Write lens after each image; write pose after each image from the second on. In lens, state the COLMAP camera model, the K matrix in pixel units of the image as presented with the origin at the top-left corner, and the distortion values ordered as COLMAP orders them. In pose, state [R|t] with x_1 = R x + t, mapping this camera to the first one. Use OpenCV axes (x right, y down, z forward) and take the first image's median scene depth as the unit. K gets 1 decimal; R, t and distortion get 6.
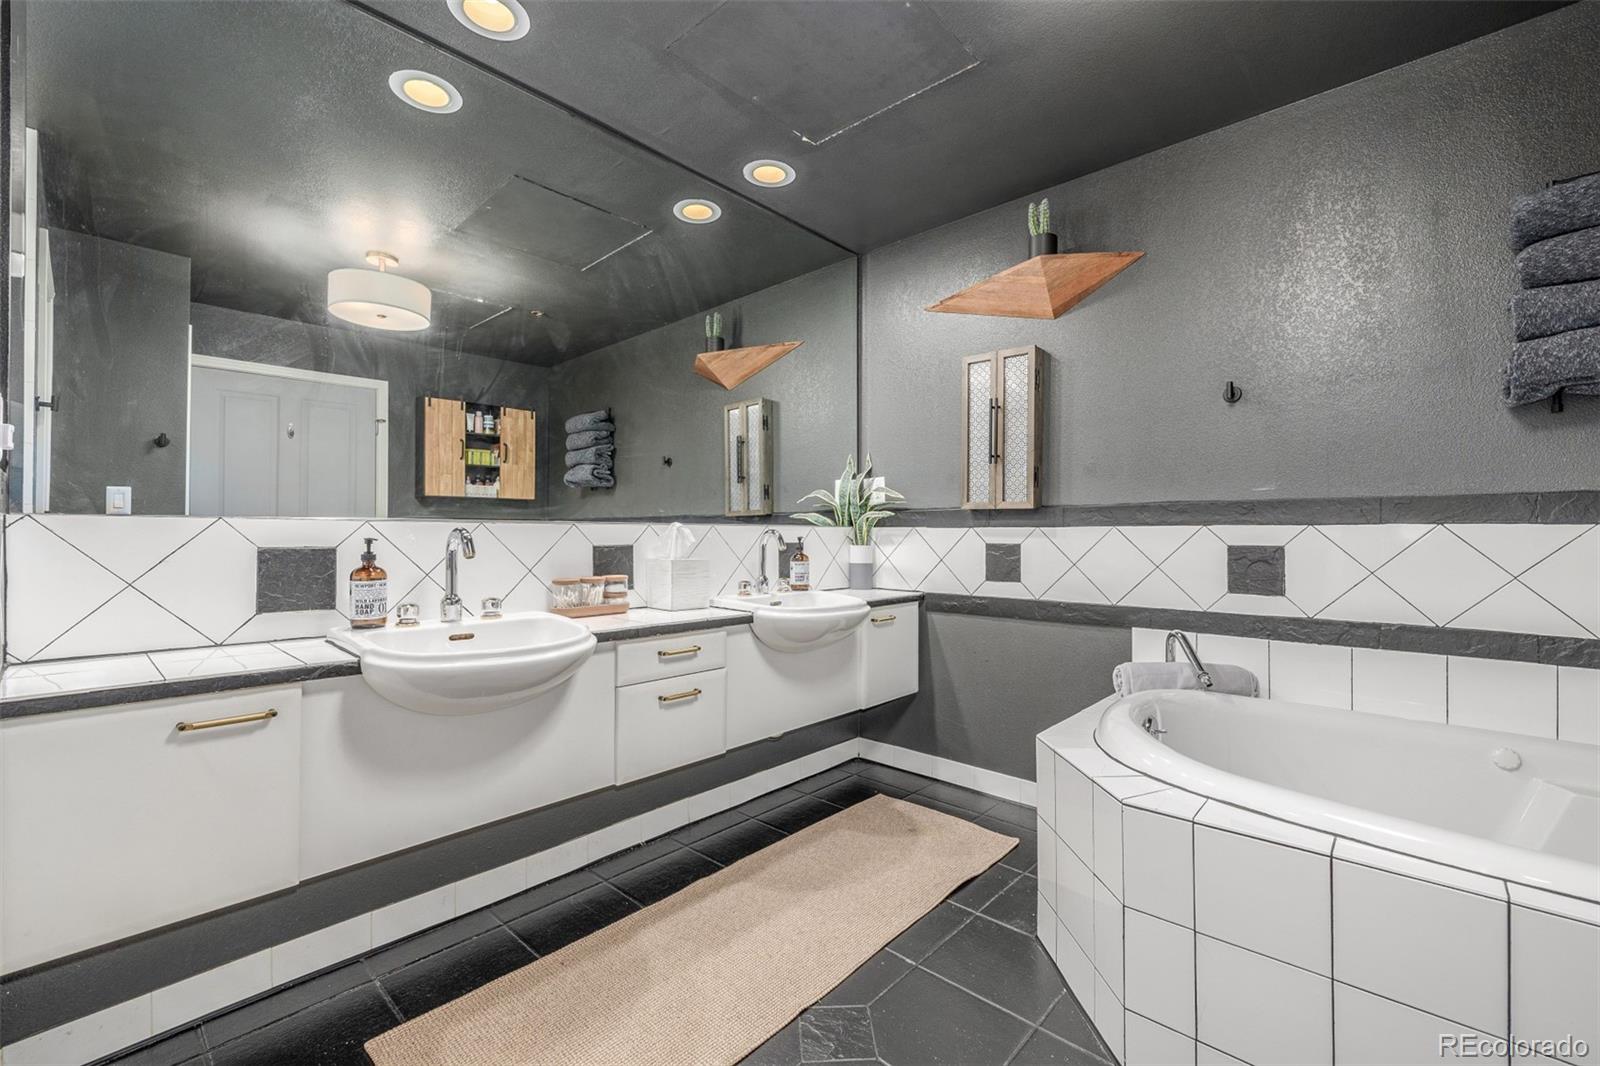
lens RADIAL K [[674.6, 0, 805.1], [0, 674.6, 526.3], [0, 0, 1]] dist [-0.000291, 0.000335]
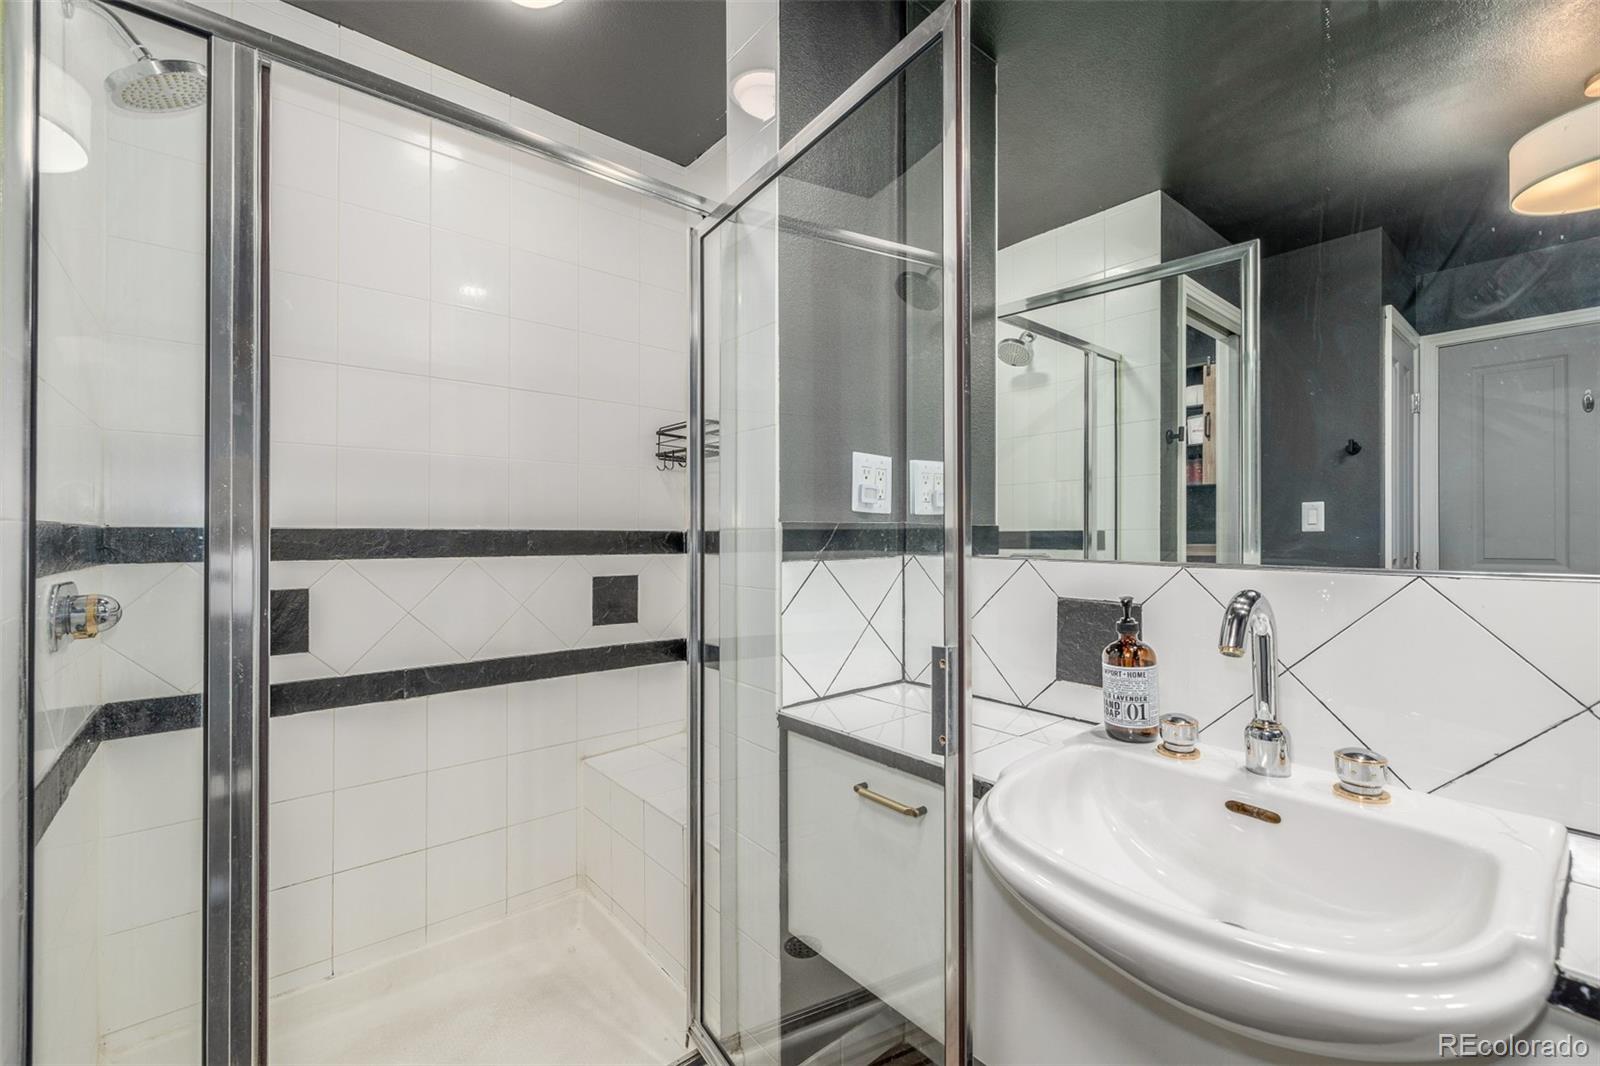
lens RADIAL K [[674.6, 0, 808.8], [0, 674.6, 536.7], [0, 0, 1]] dist [-0.000291, 0.000335]
pose [[-0.117082, 0.005118, -0.993109, 0.011755], [0.011718, 0.999924, 0.003772, -0.028693], [0.993053, -0.011195, -0.117133, 0.497319]]
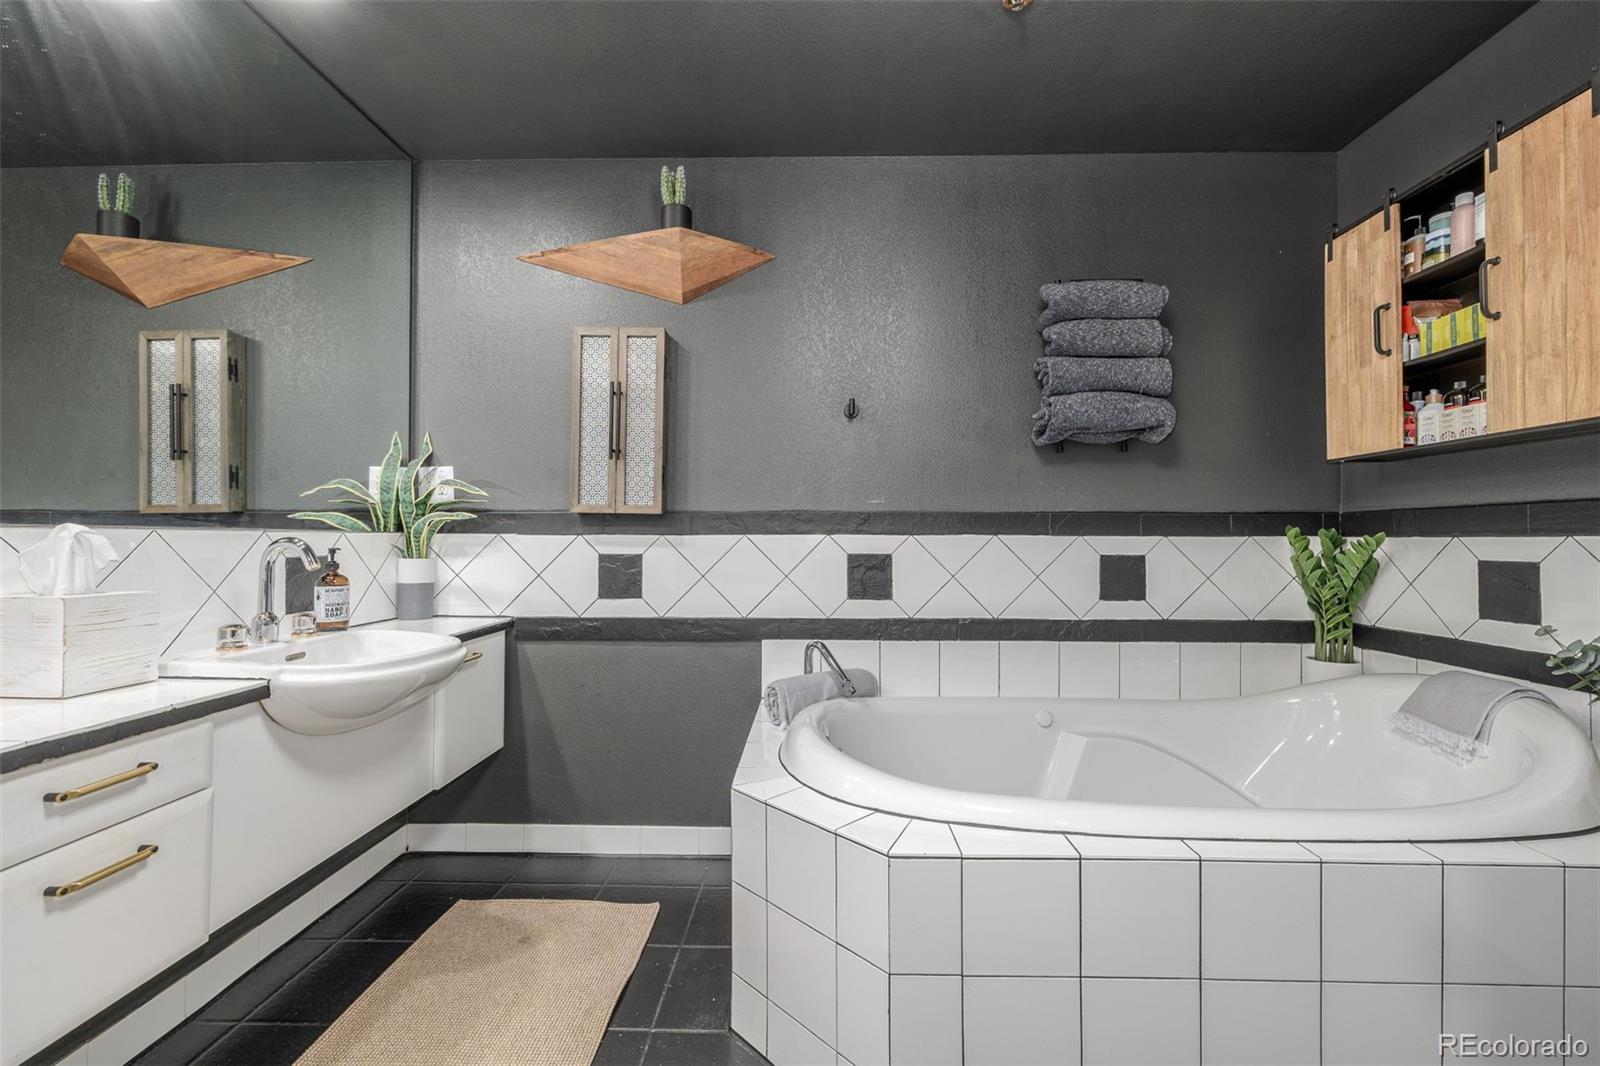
lens RADIAL K [[674.6, 0, 805.4], [0, 674.6, 527.4], [0, 0, 1]] dist [-0.000291, 0.000335]
pose [[0.751879, 0.012117, 0.659189, -0.101182], [-0.008508, 0.999926, -0.008676, -0.002860], [-0.659246, 0.000915, 0.751927, 0.222986]]
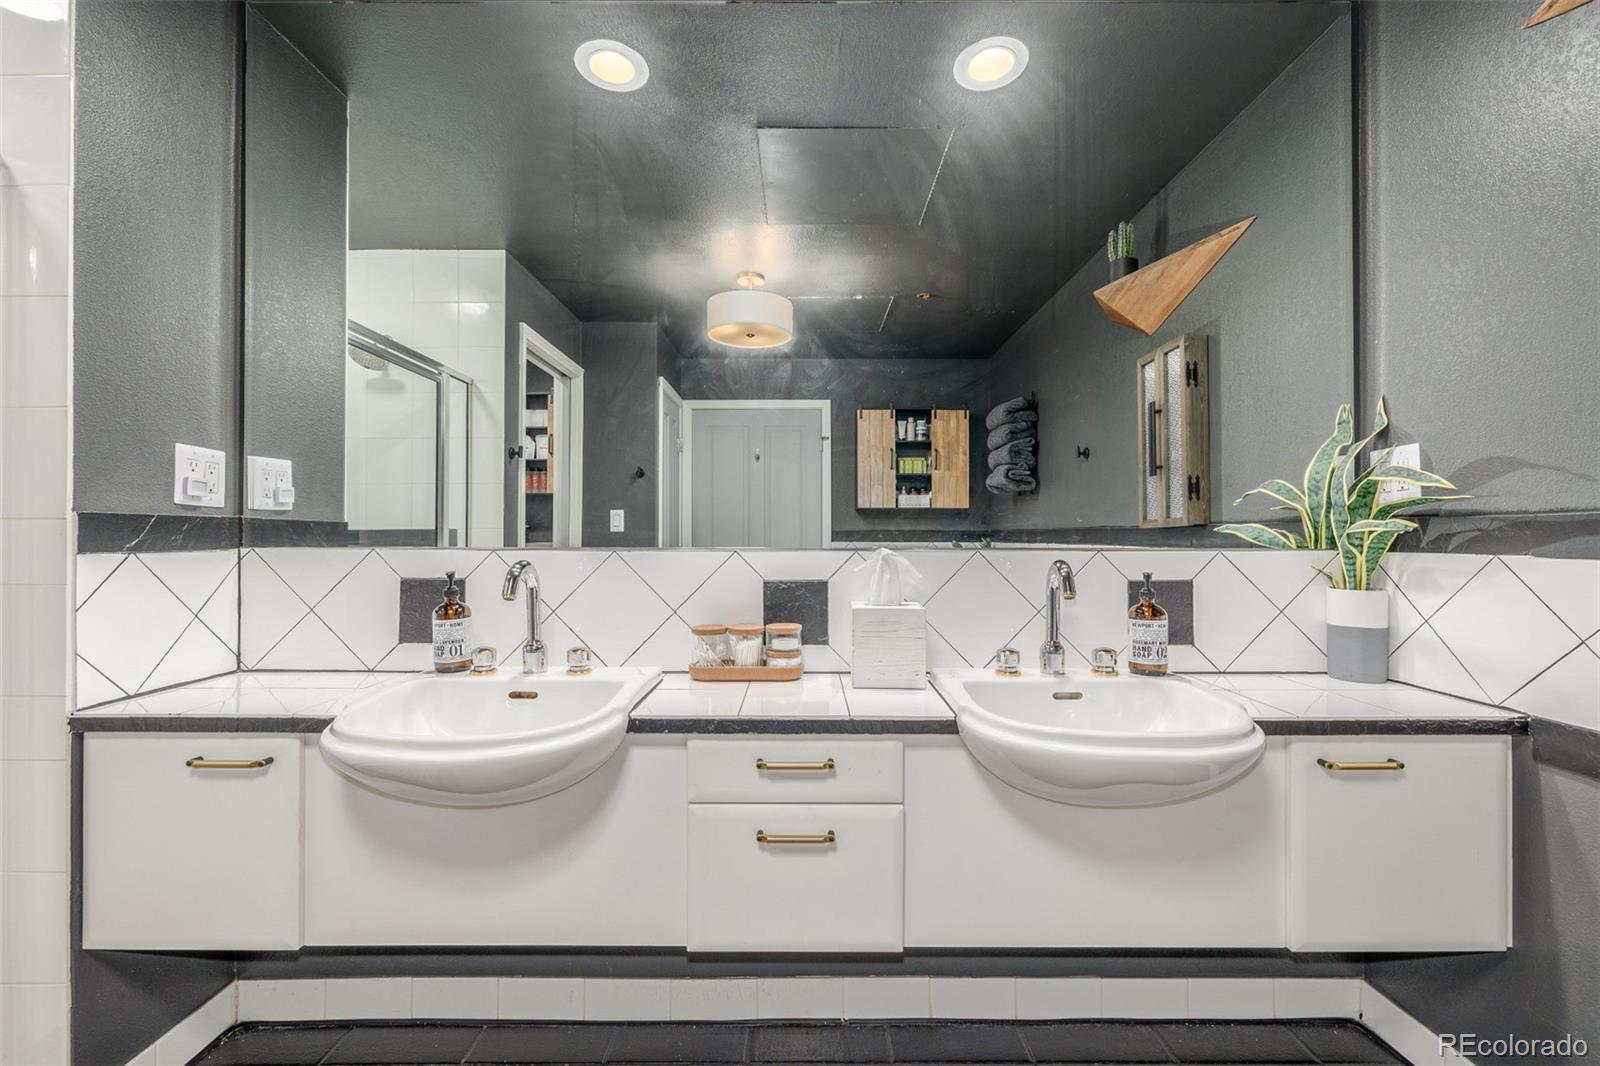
lens RADIAL K [[674.6, 0, 801.6], [0, 674.6, 530.2], [0, 0, 1]] dist [-0.000291, 0.000335]
pose [[0.678126, -0.006740, -0.734915, 0.212235], [0.007287, 0.999970, -0.002448, -0.019942], [0.734910, -0.003695, 0.678155, 0.469355]]
